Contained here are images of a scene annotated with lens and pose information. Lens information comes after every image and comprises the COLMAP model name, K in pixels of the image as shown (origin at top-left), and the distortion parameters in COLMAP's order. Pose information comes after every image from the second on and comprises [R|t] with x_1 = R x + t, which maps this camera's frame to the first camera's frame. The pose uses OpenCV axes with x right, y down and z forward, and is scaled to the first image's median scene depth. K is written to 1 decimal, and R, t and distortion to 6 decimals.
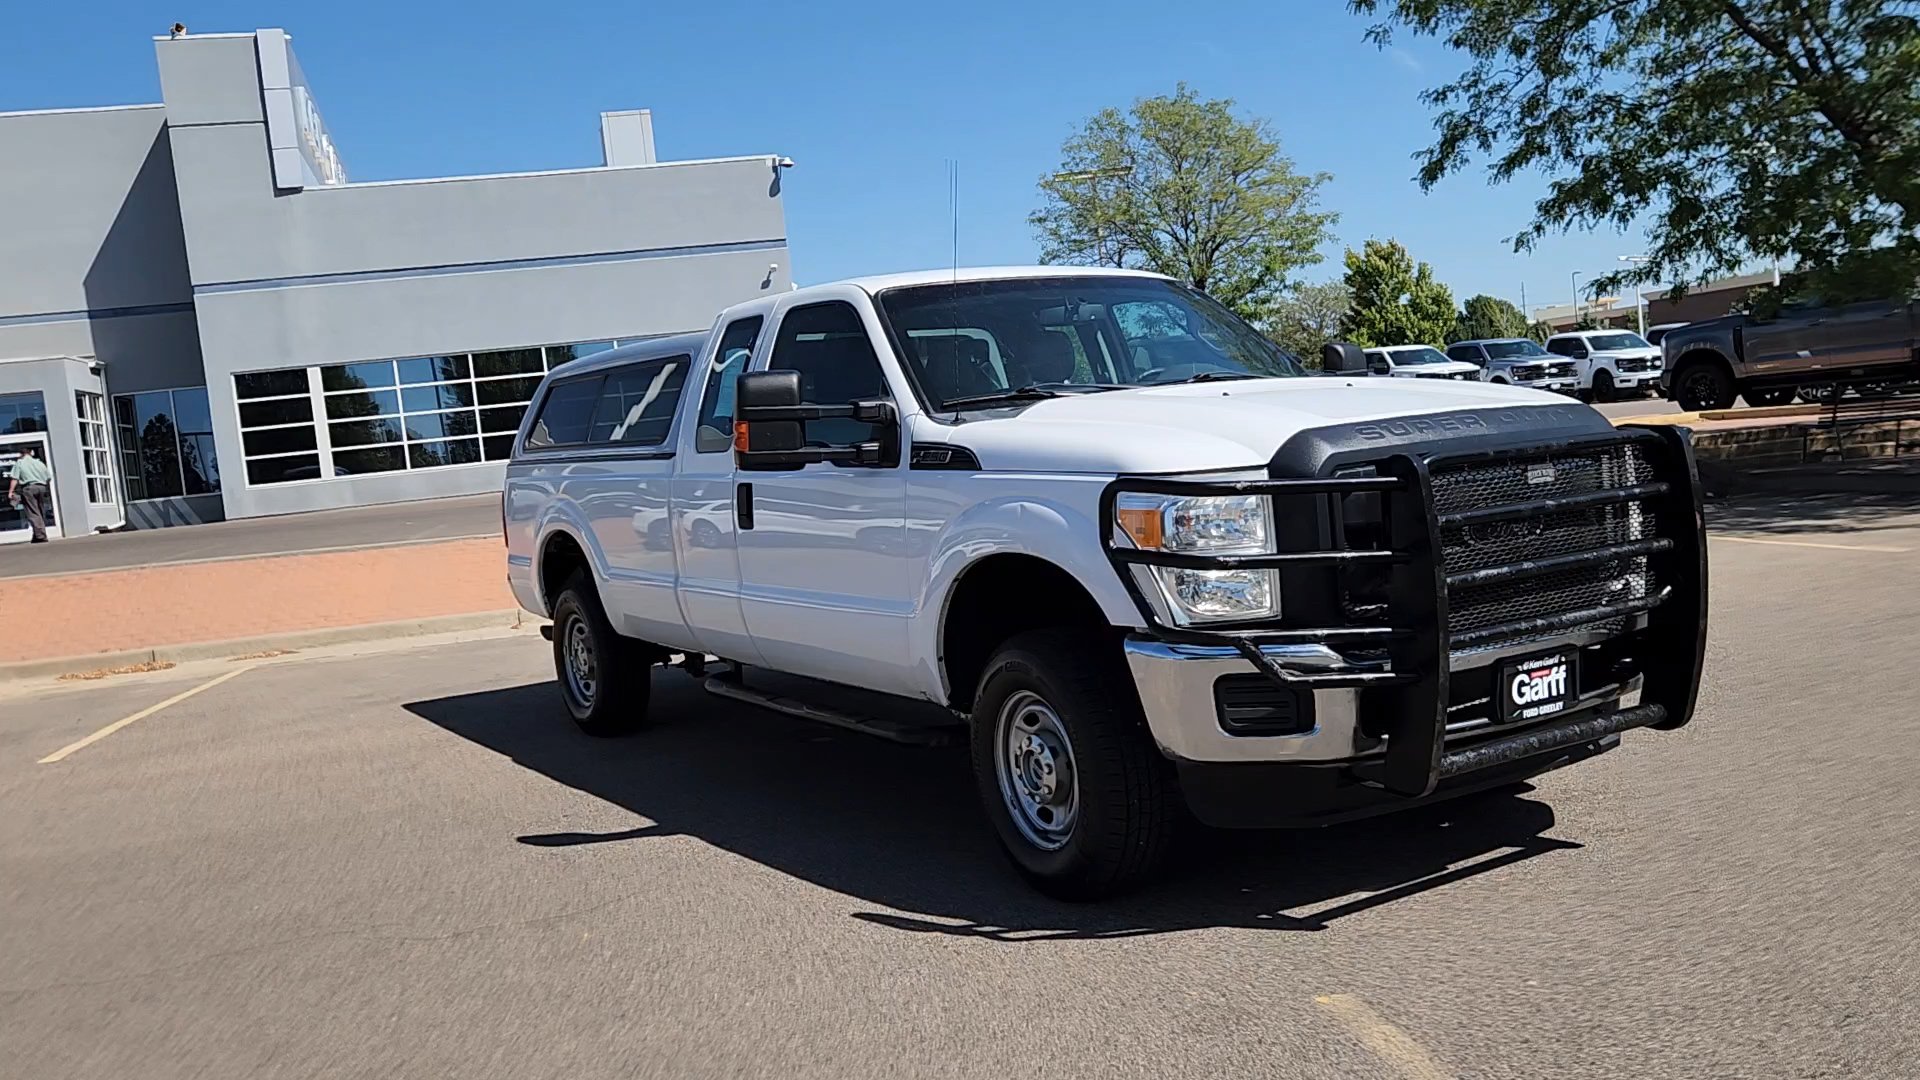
lens RADIAL K [[1618.8, 0, 947.2], [0, 1618.8, 572.2], [0, 0, 1]] dist [0.042097, -0.041521]
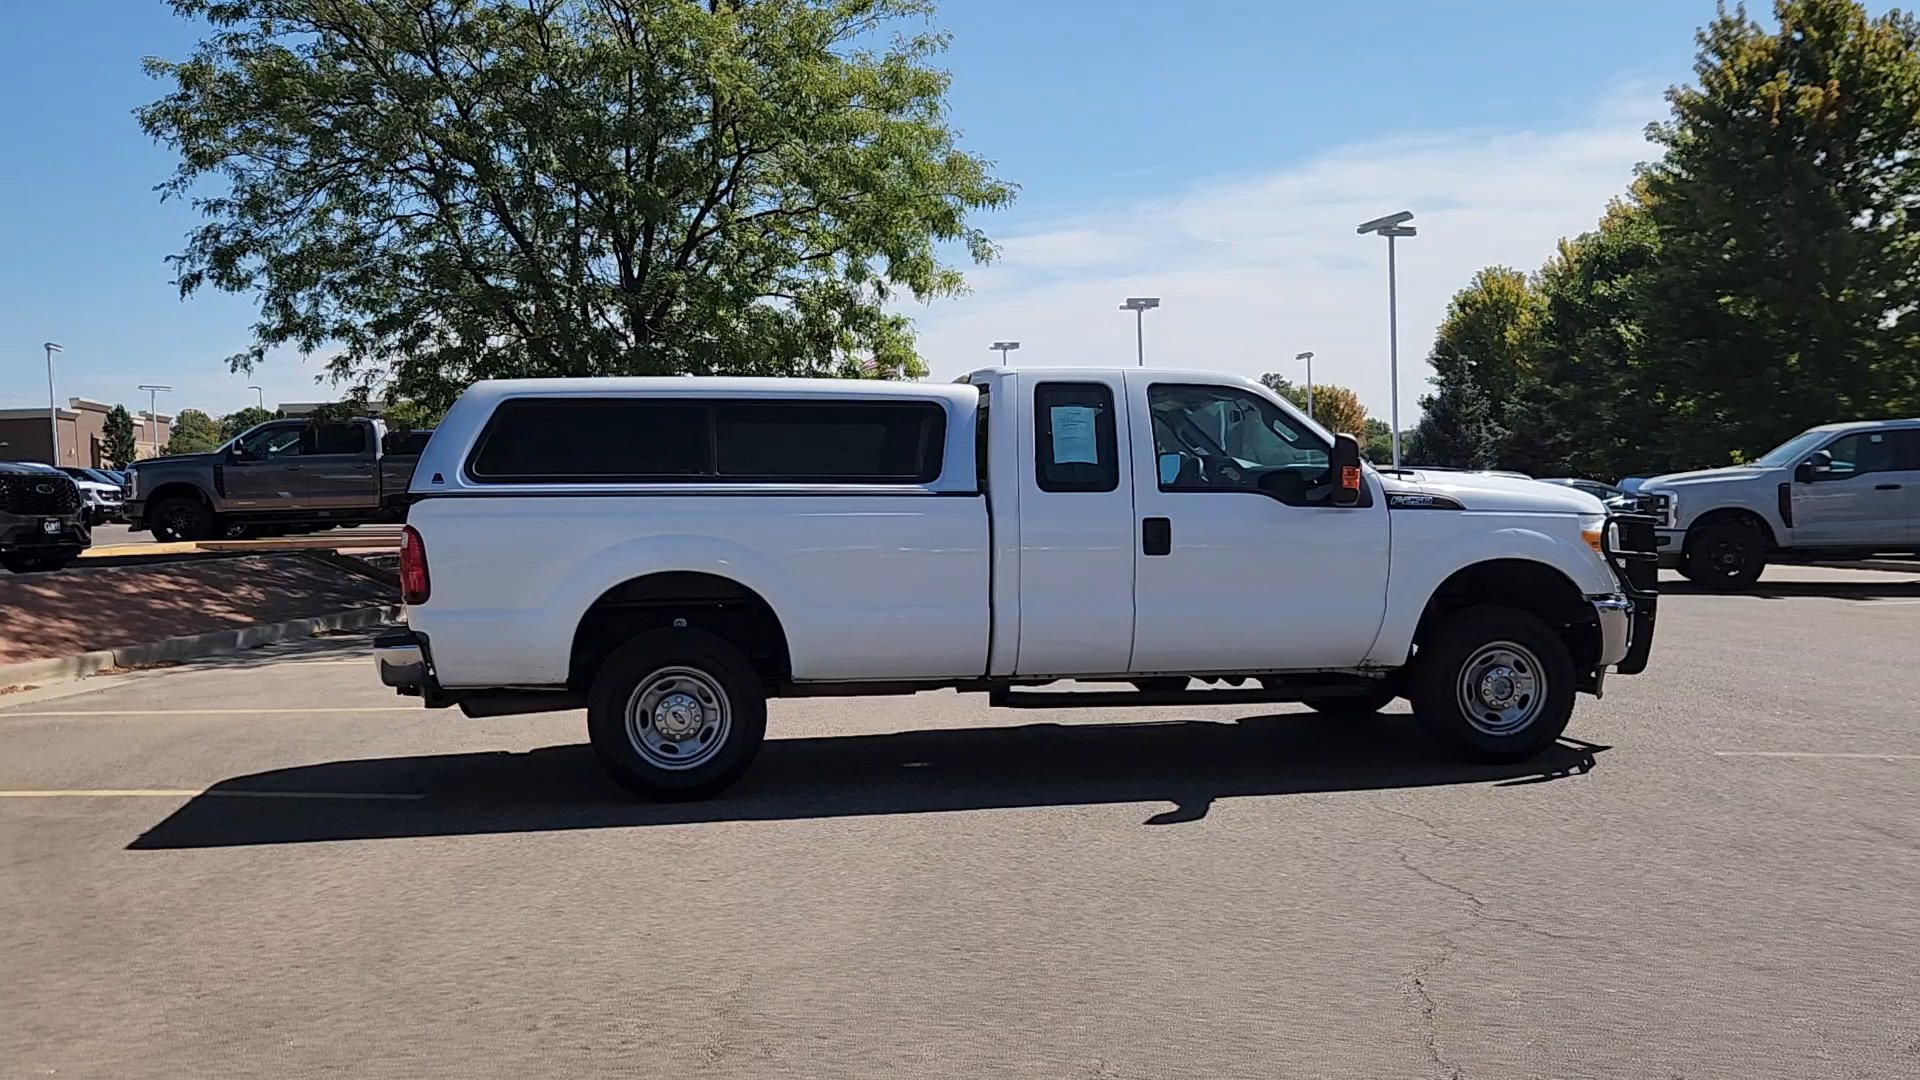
lens RADIAL K [[1618.8, 0, 947.2], [0, 1618.8, 572.2], [0, 0, 1]] dist [0.042097, -0.041521]
pose [[0.355400, 0.030325, 0.934222, -1.482451], [0.065162, 0.996238, -0.057127, 0.051758], [-0.932440, 0.081179, 0.352087, 0.797707]]
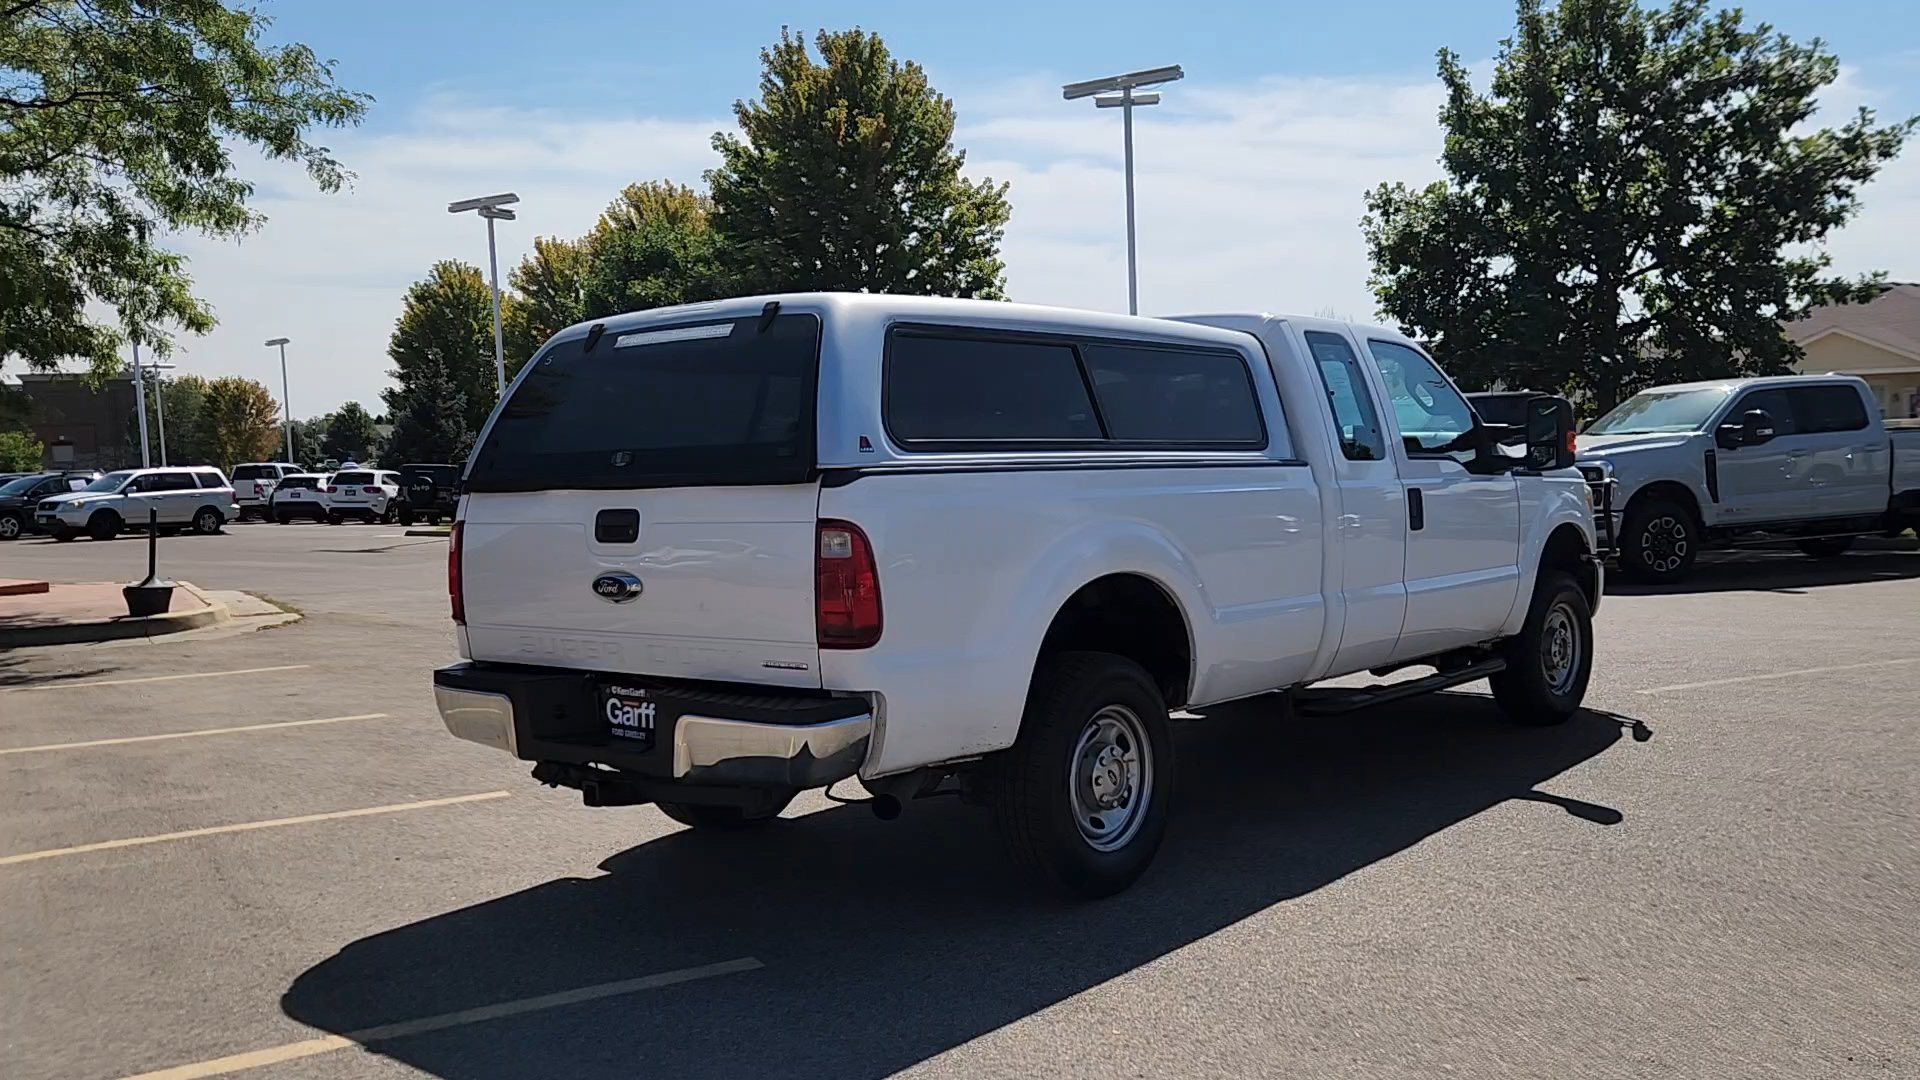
lens RADIAL K [[1618.8, 0, 947.2], [0, 1618.8, 572.2], [0, 0, 1]] dist [0.042097, -0.041521]
pose [[-0.304697, 0.027870, 0.952041, -1.200819], [0.136914, 0.990472, 0.014824, -0.064754], [-0.942557, 0.134865, -0.305610, 1.830851]]
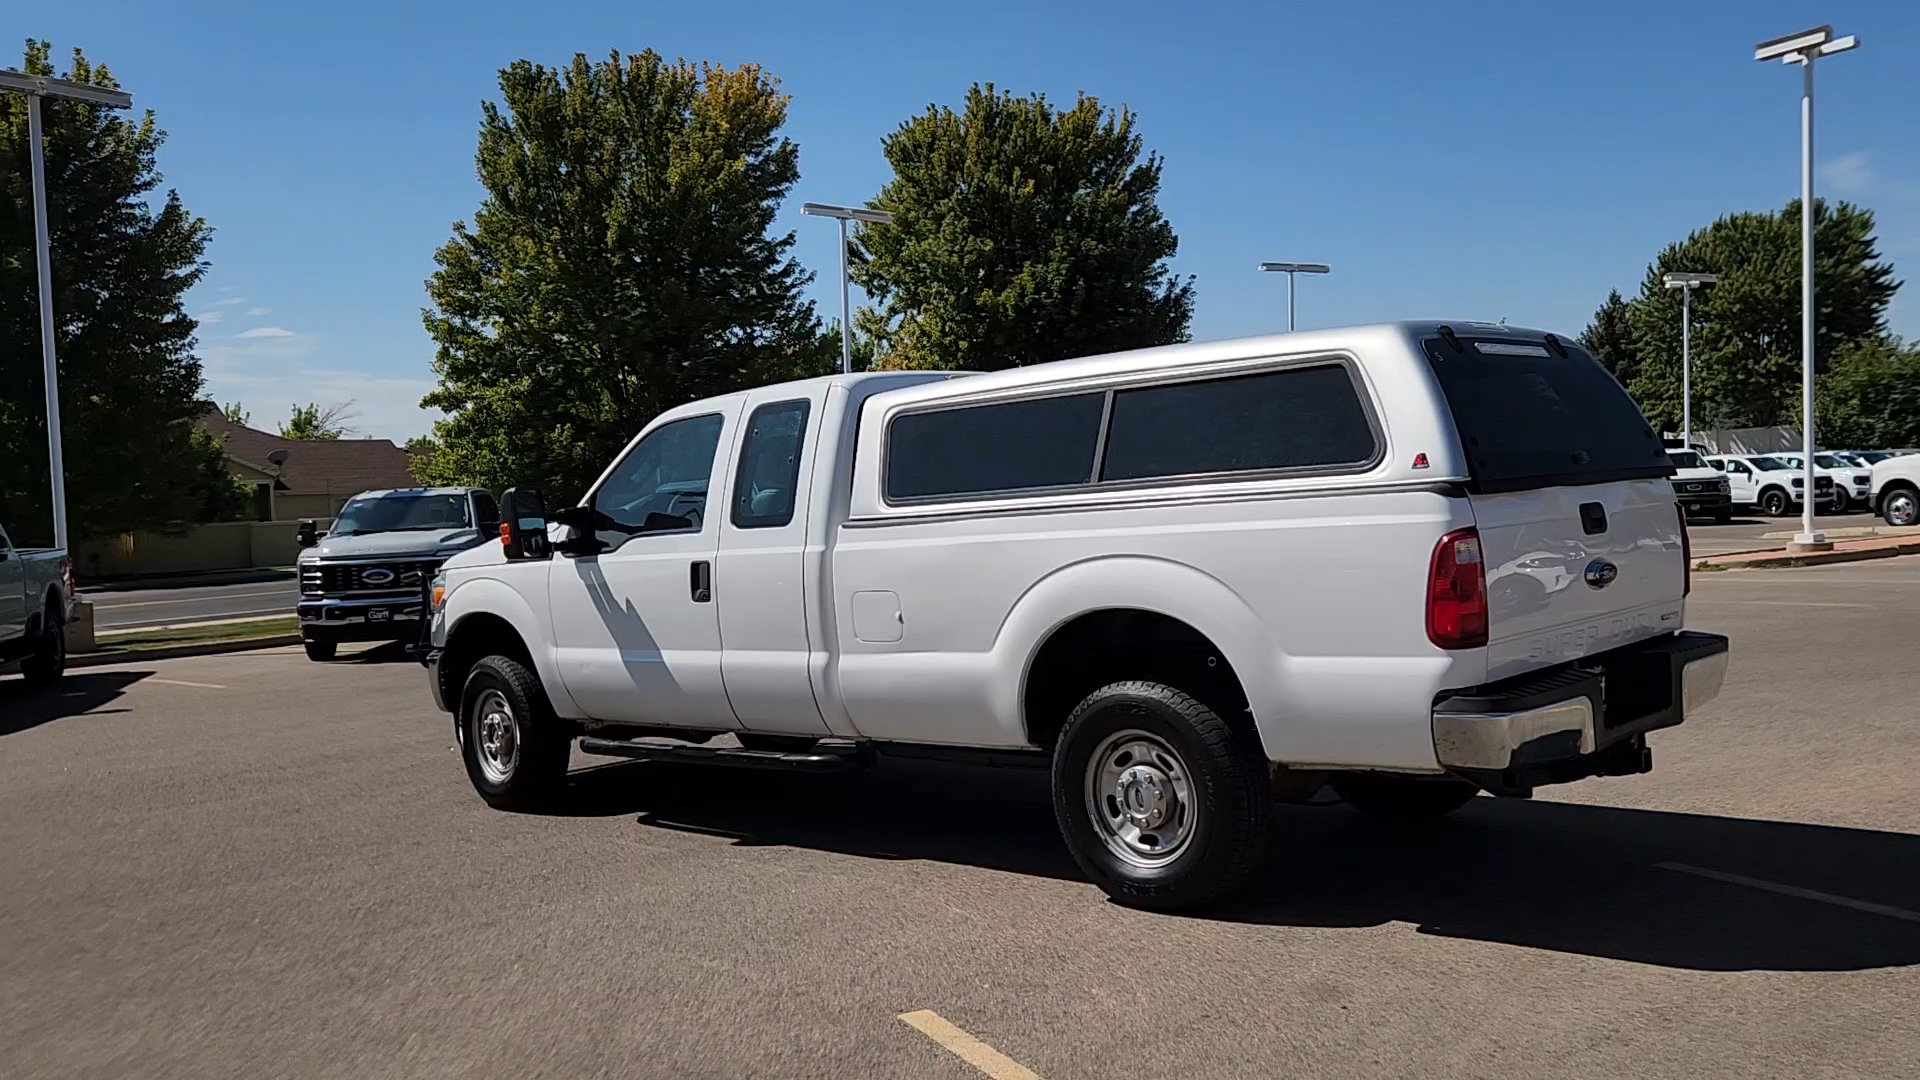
lens RADIAL K [[1616.8, 0, 953.3], [0, 1616.8, 573.5], [0, 0, 1]] dist [0.048703, -0.053850]
pose [[-0.957891, 0.147959, -0.246074, 0.290424], [0.114136, 0.982601, 0.146520, -0.252635], [0.263472, 0.112264, -0.958112, 2.551373]]
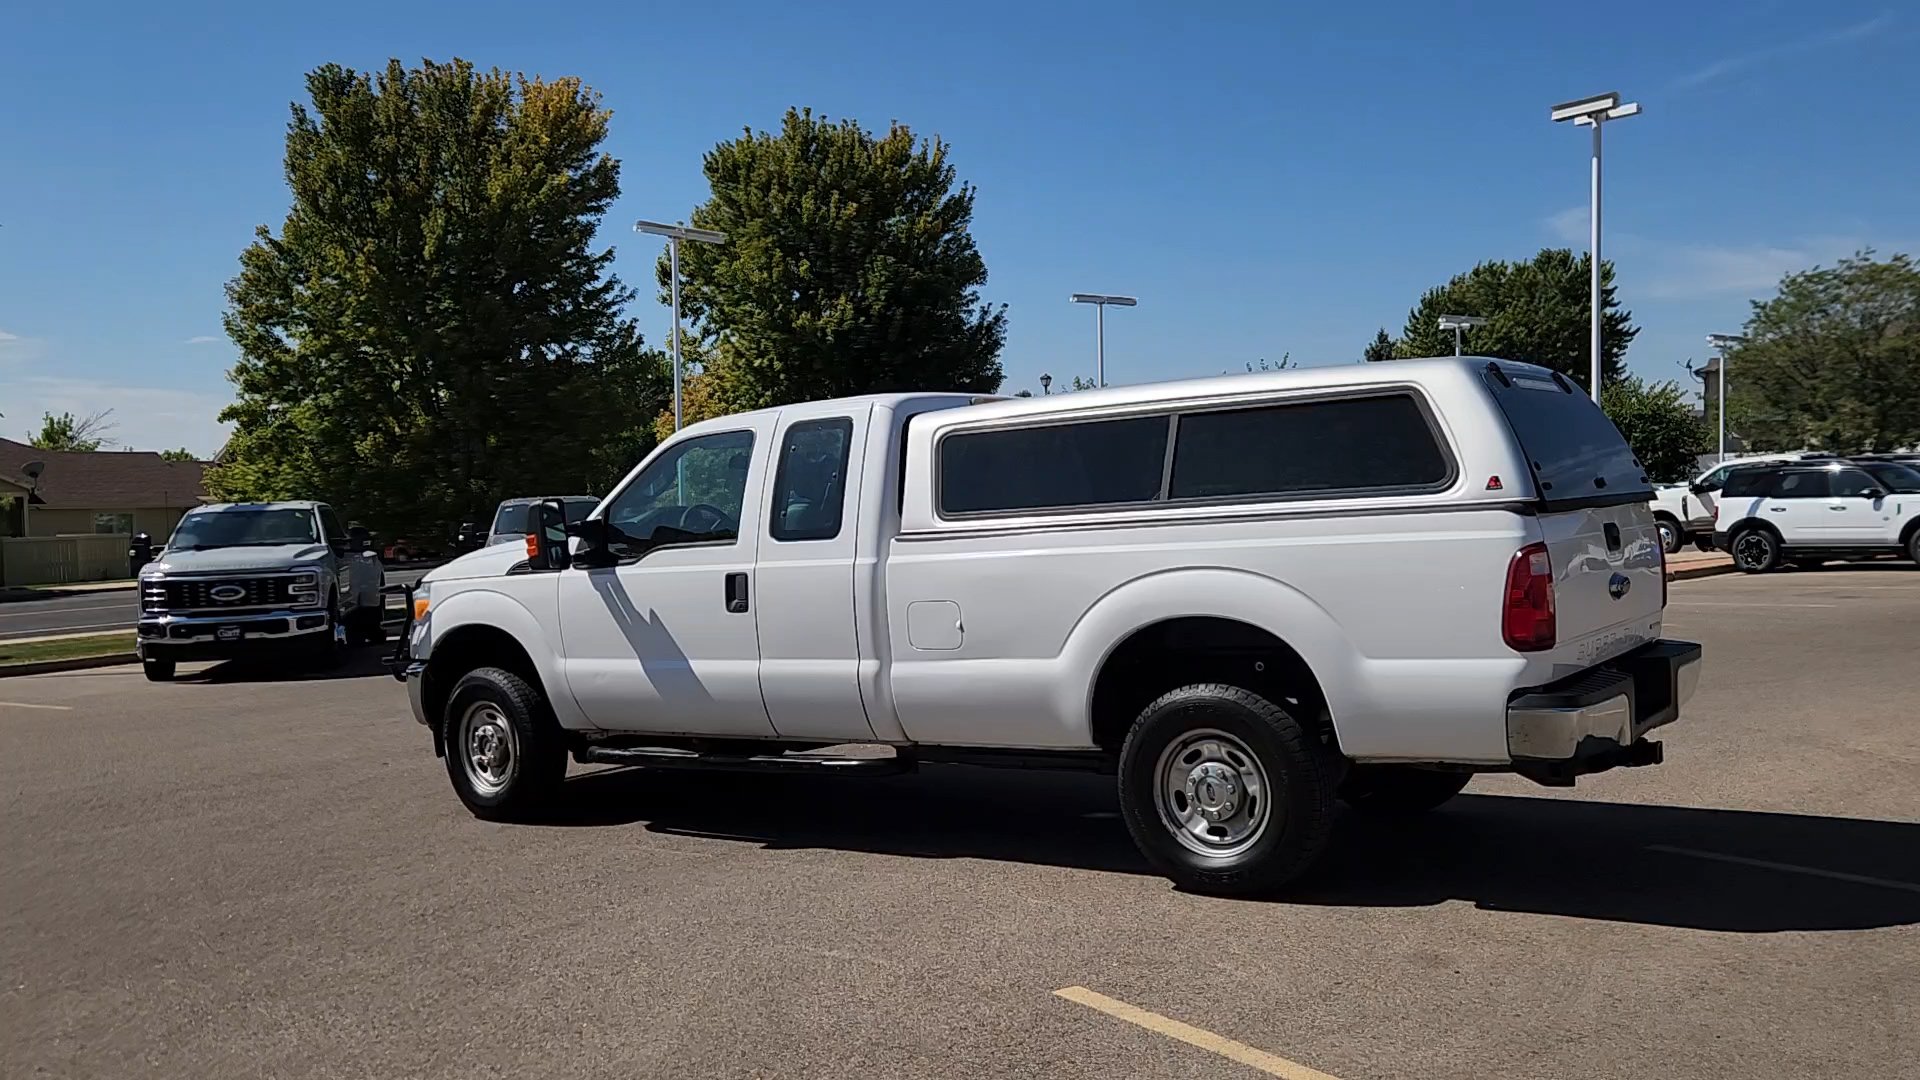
lens RADIAL K [[1618.8, 0, 947.2], [0, 1618.8, 572.2], [0, 0, 1]] dist [0.042097, -0.041521]
pose [[-0.917294, 0.138658, -0.373291, 0.495715], [0.089873, 0.985320, 0.145148, -0.273511], [0.387937, 0.099595, -0.916289, 2.546042]]
